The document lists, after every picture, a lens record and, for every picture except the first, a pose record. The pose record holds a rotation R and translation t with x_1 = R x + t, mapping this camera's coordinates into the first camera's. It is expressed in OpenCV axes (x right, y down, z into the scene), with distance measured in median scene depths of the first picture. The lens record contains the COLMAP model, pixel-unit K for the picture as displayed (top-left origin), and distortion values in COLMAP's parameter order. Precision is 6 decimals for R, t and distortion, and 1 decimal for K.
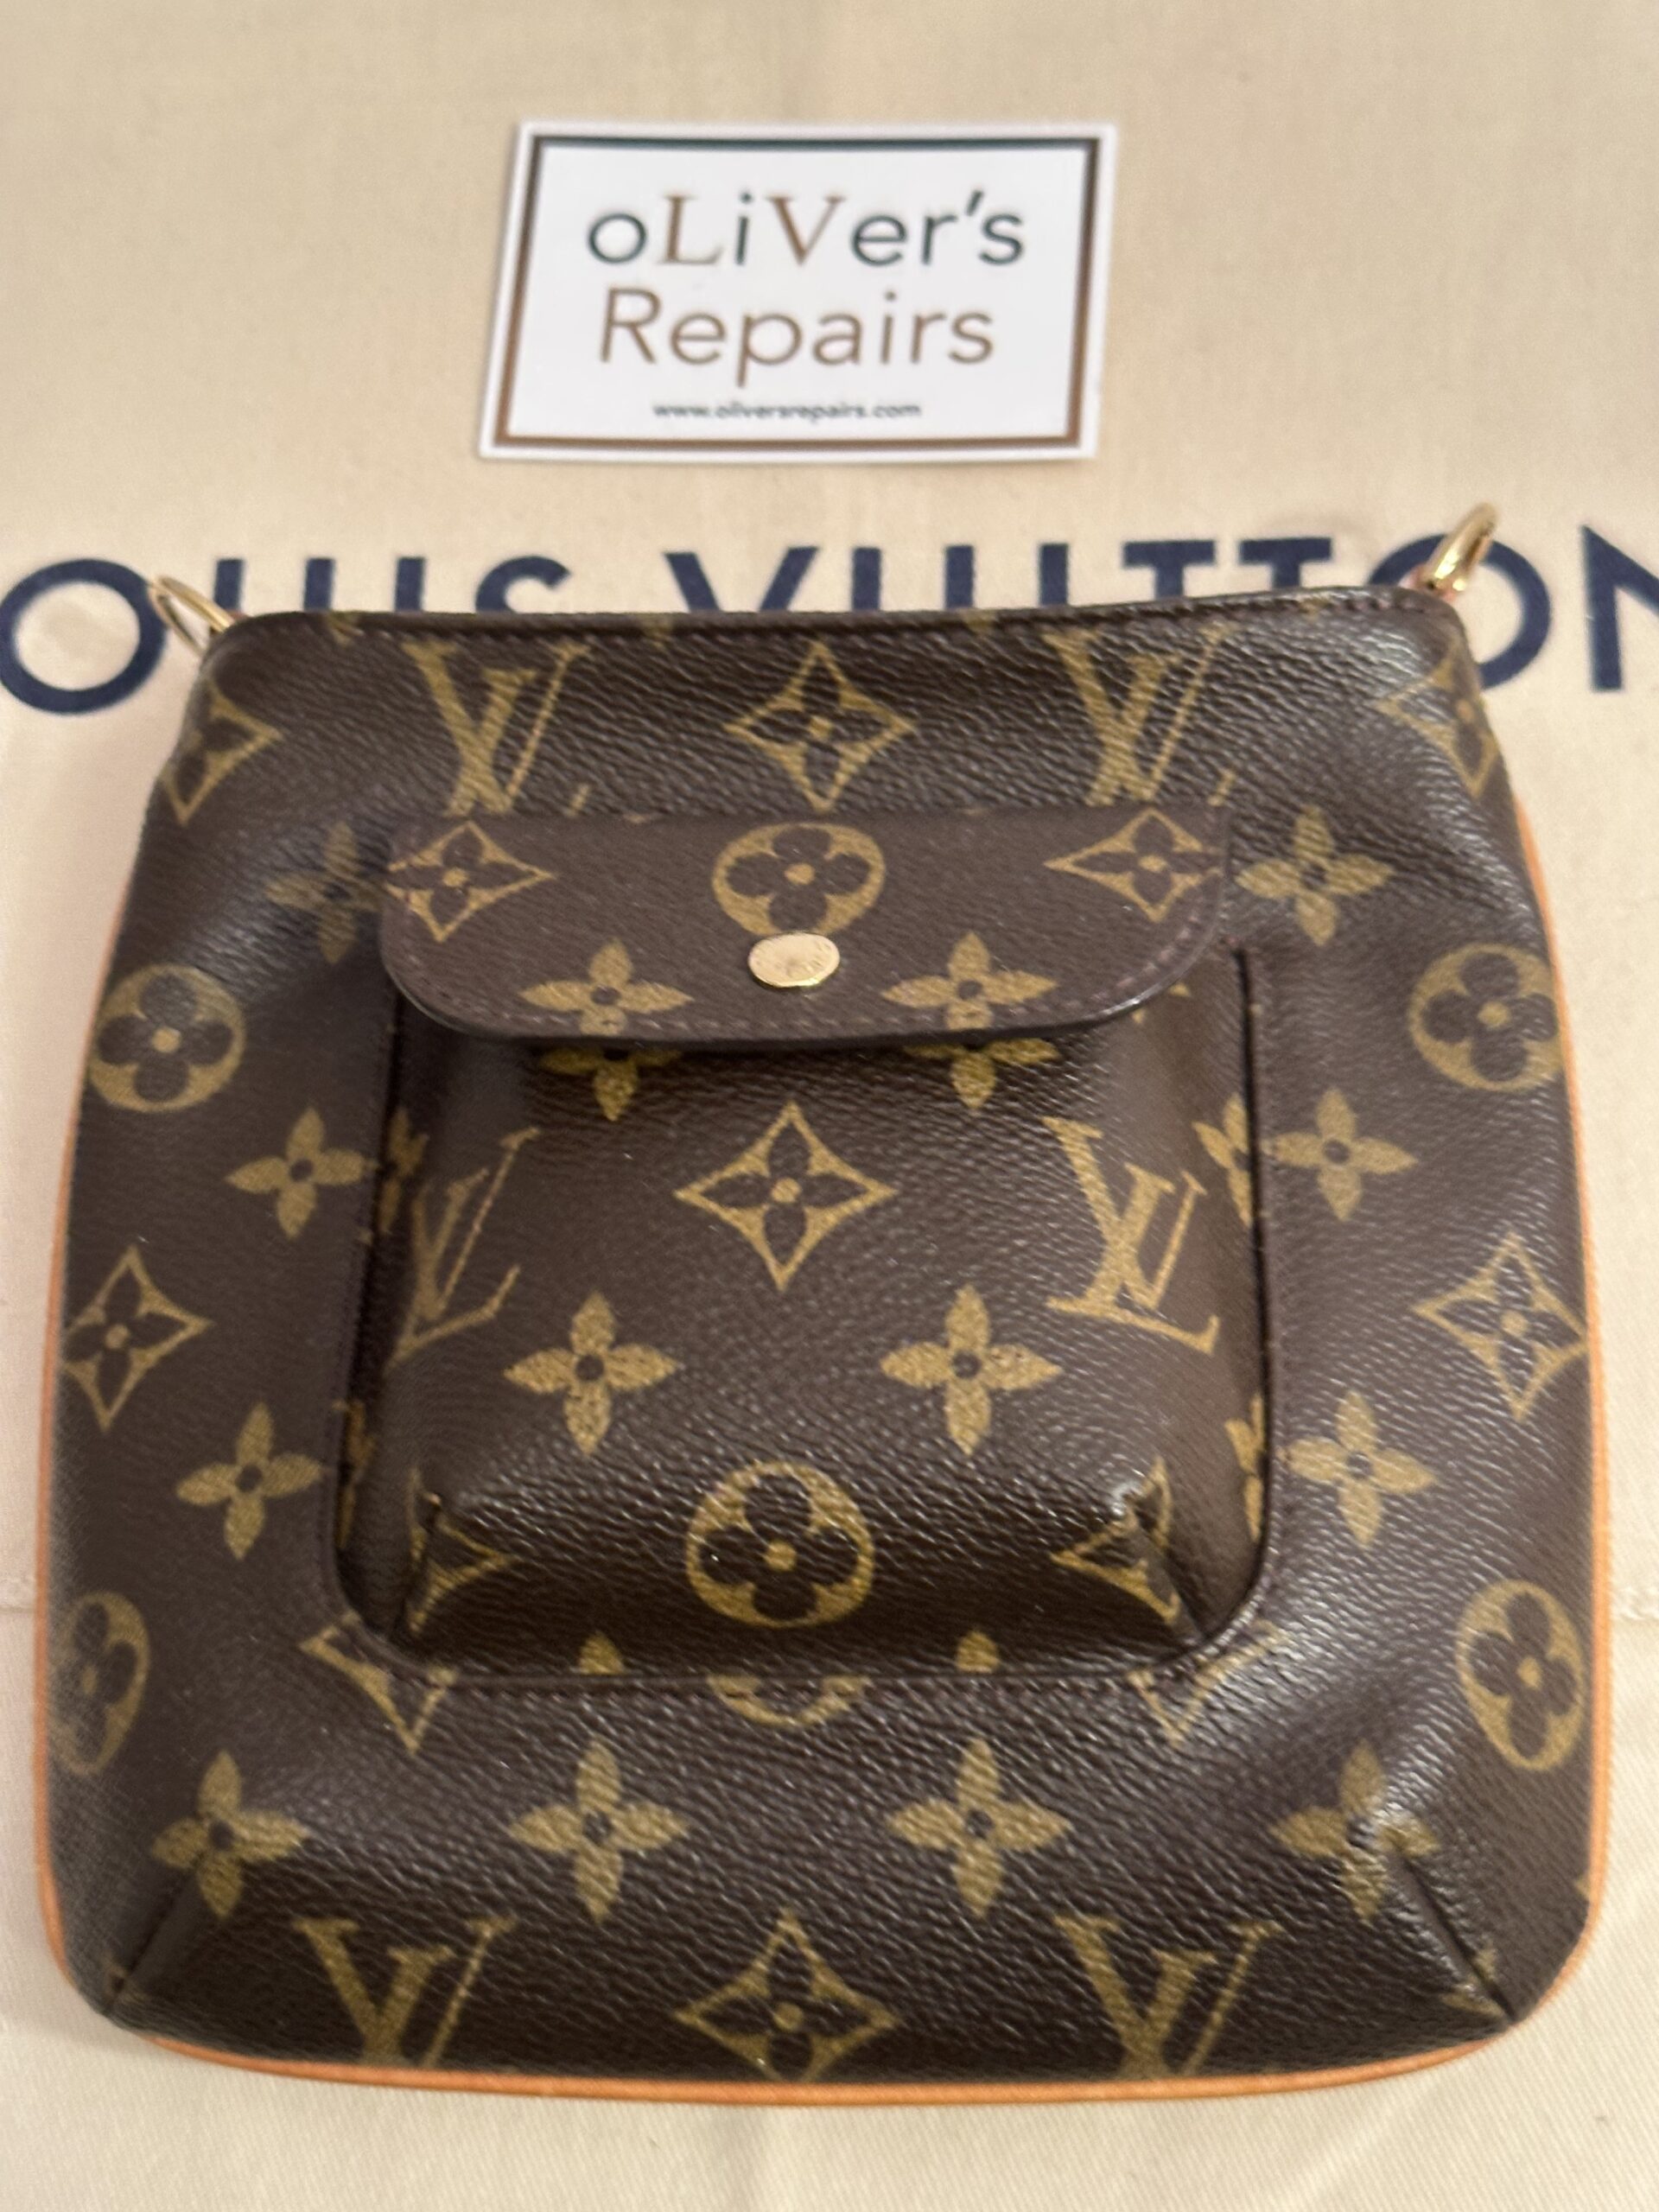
lens RADIAL K [[3329.2, 0, 755.2], [0, 3329.2, 1105.1], [0, 0, 1]] dist [0.032280, 0.028453]
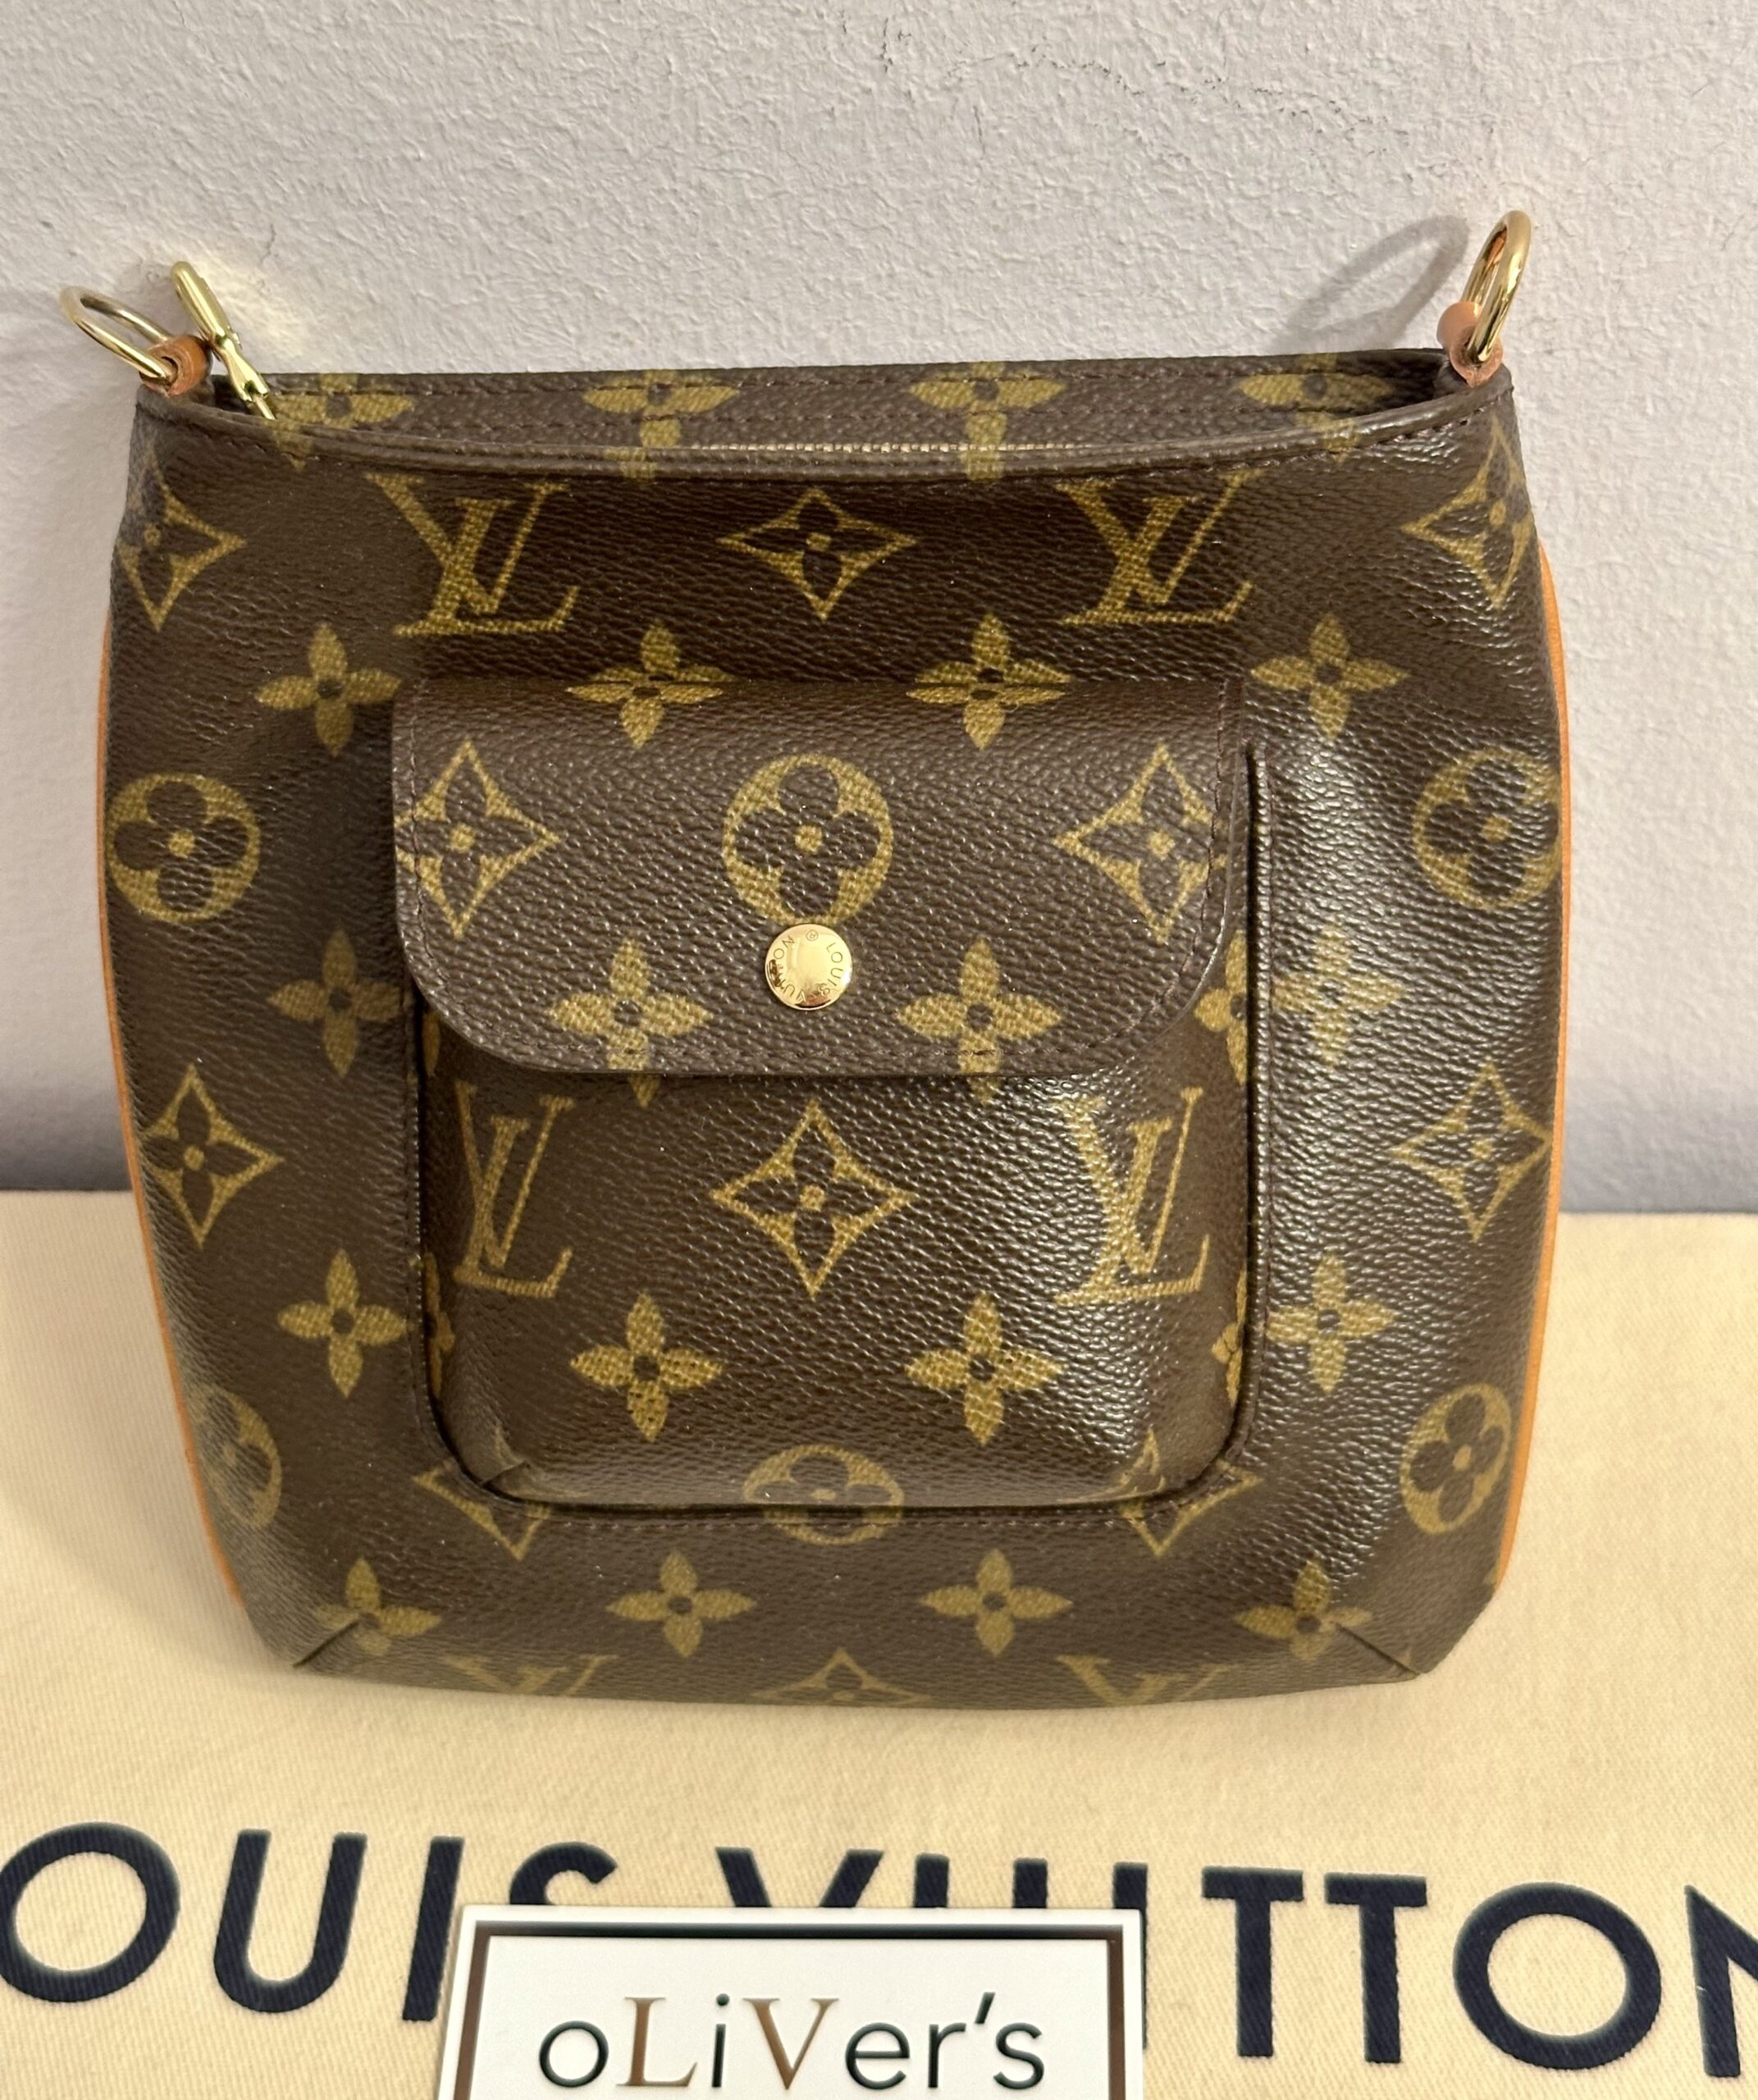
lens RADIAL K [[3461.4, 0, 879.0], [0, 3461.4, 1050.0], [0, 0, 1]] dist [0.060345, 0.029707]
pose [[0.998568, -0.052697, 0.009169, 0.021768], [0.033308, 0.746746, 0.664275, -0.716113], [-0.041852, -0.663019, 0.747432, 0.181956]]
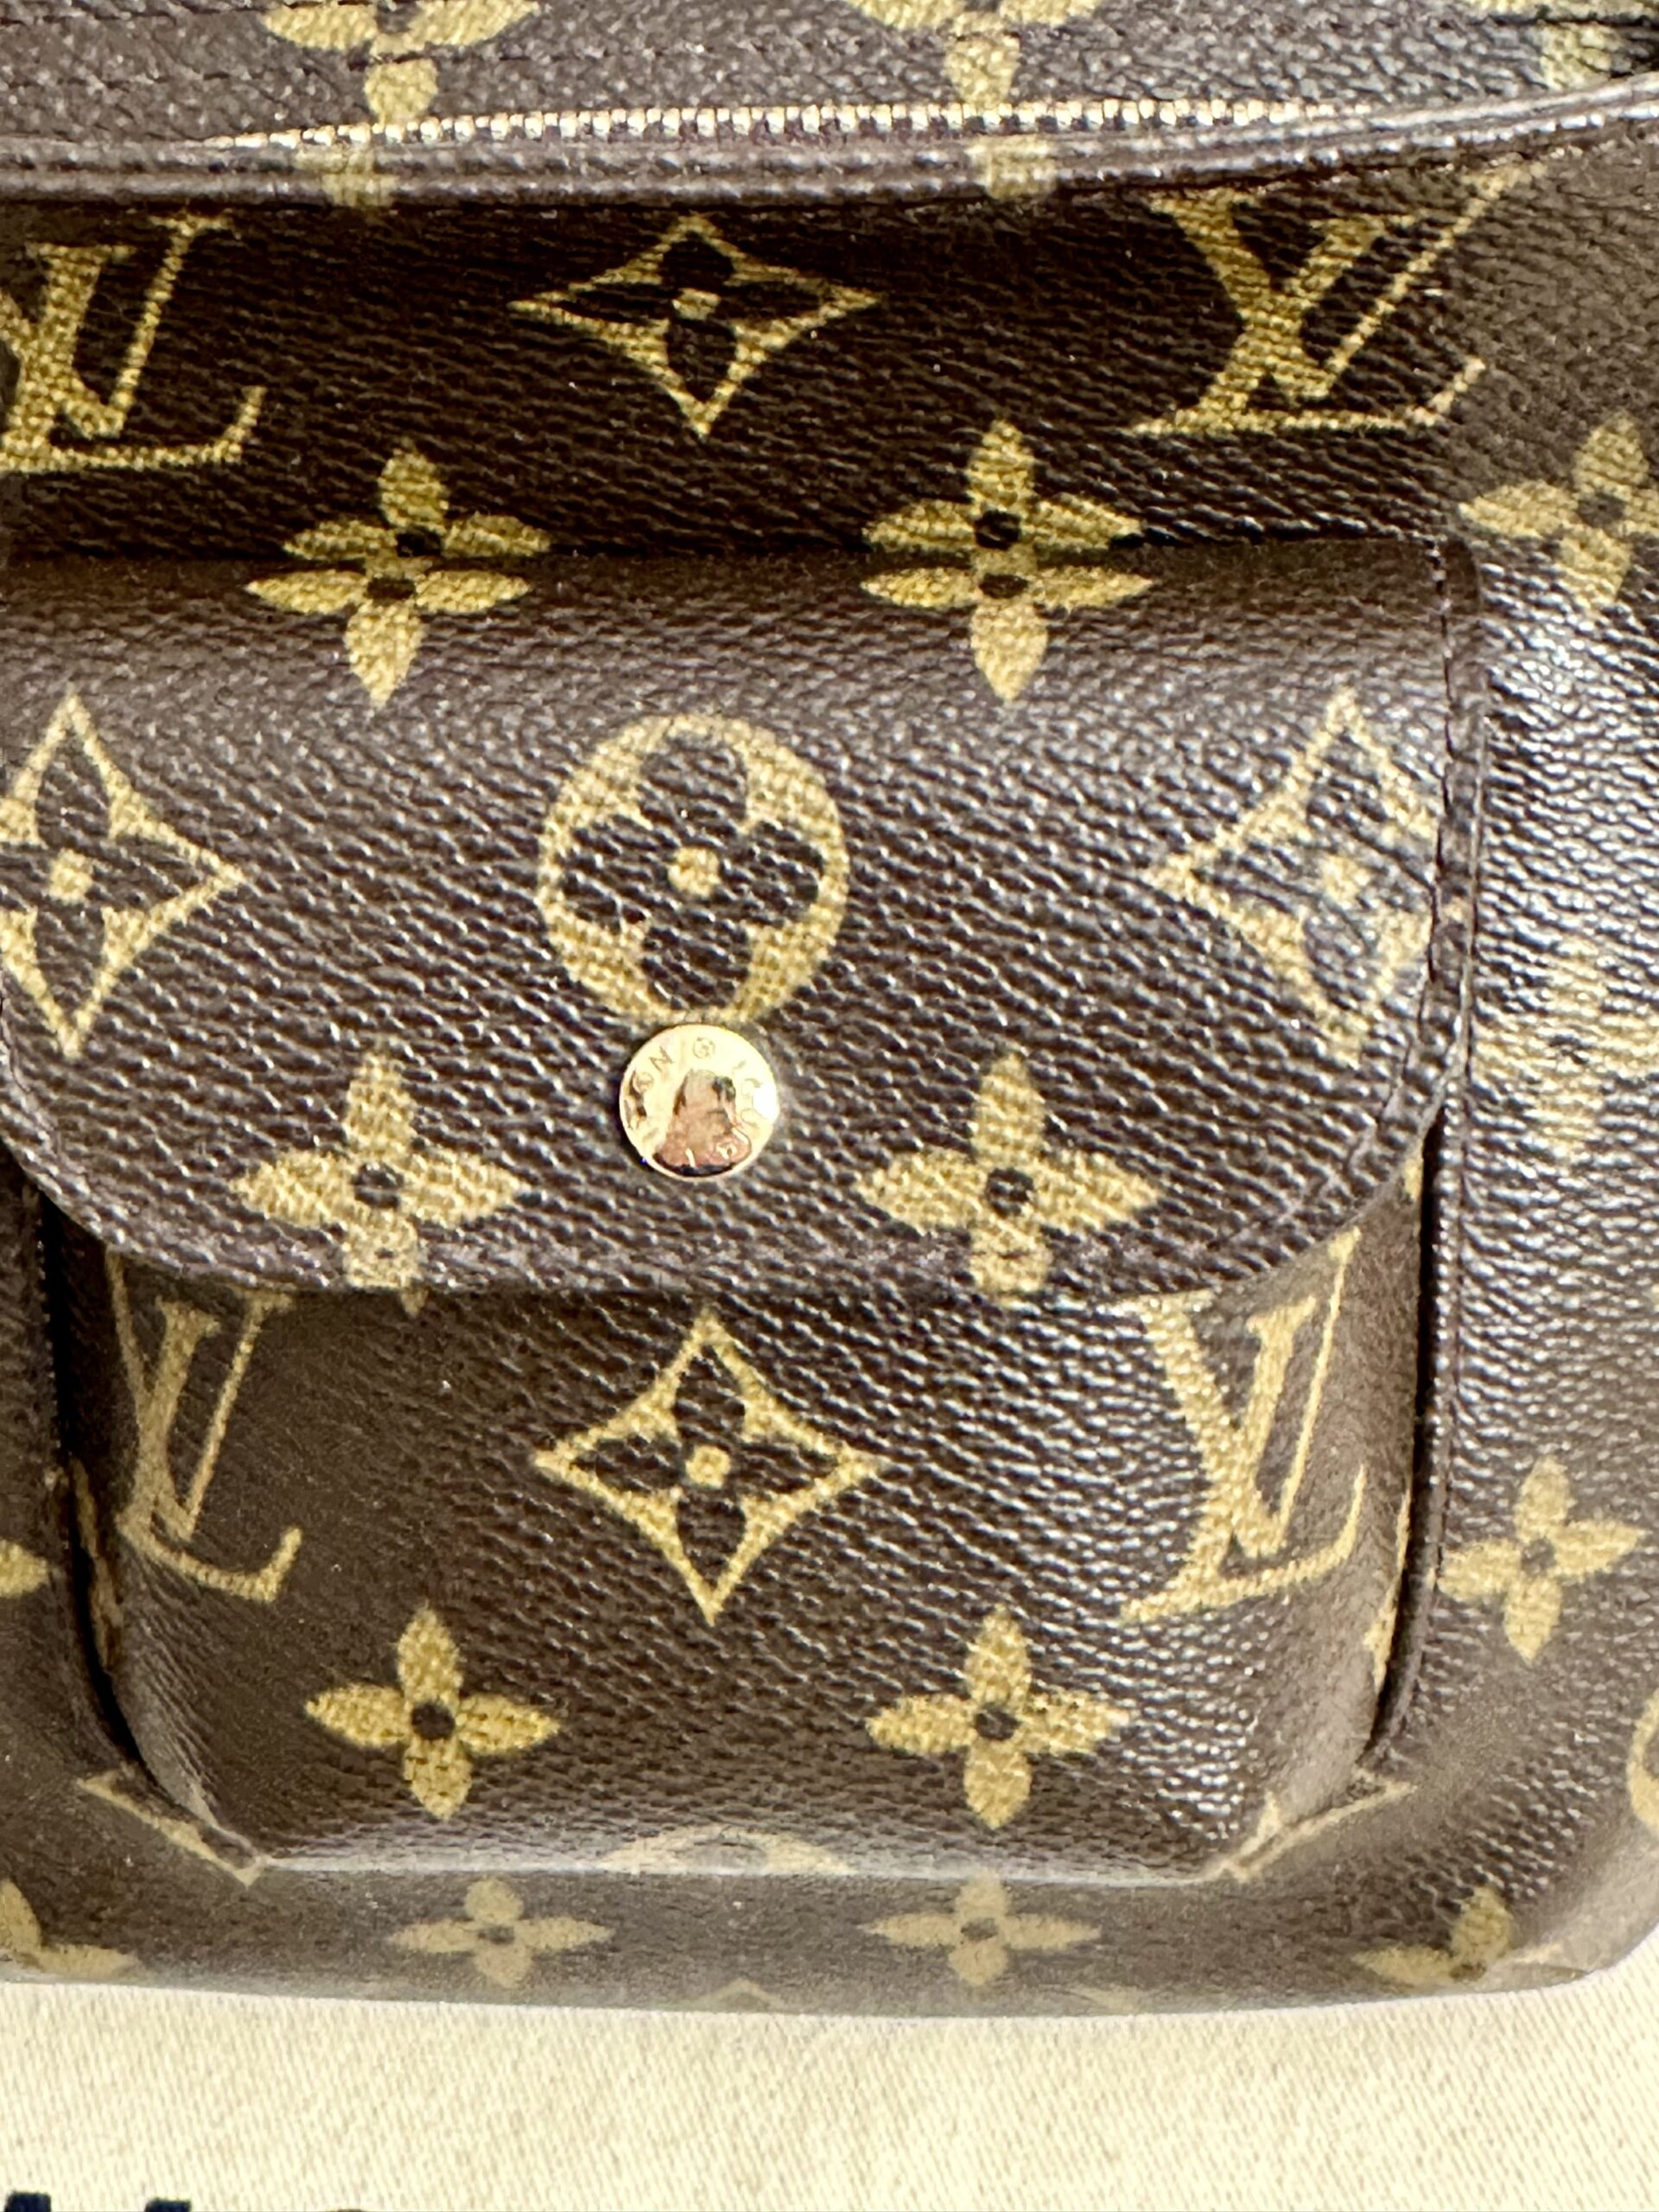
lens RADIAL K [[3182.9, 0, 604.0], [0, 3182.9, 1096.2], [0, 0, 1]] dist [-0.019508, -0.004098]
pose [[0.997043, -0.075367, -0.014988, 0.003743], [0.057770, 0.606565, 0.792932, -0.468042], [-0.050670, -0.791453, 0.609126, 0.655104]]
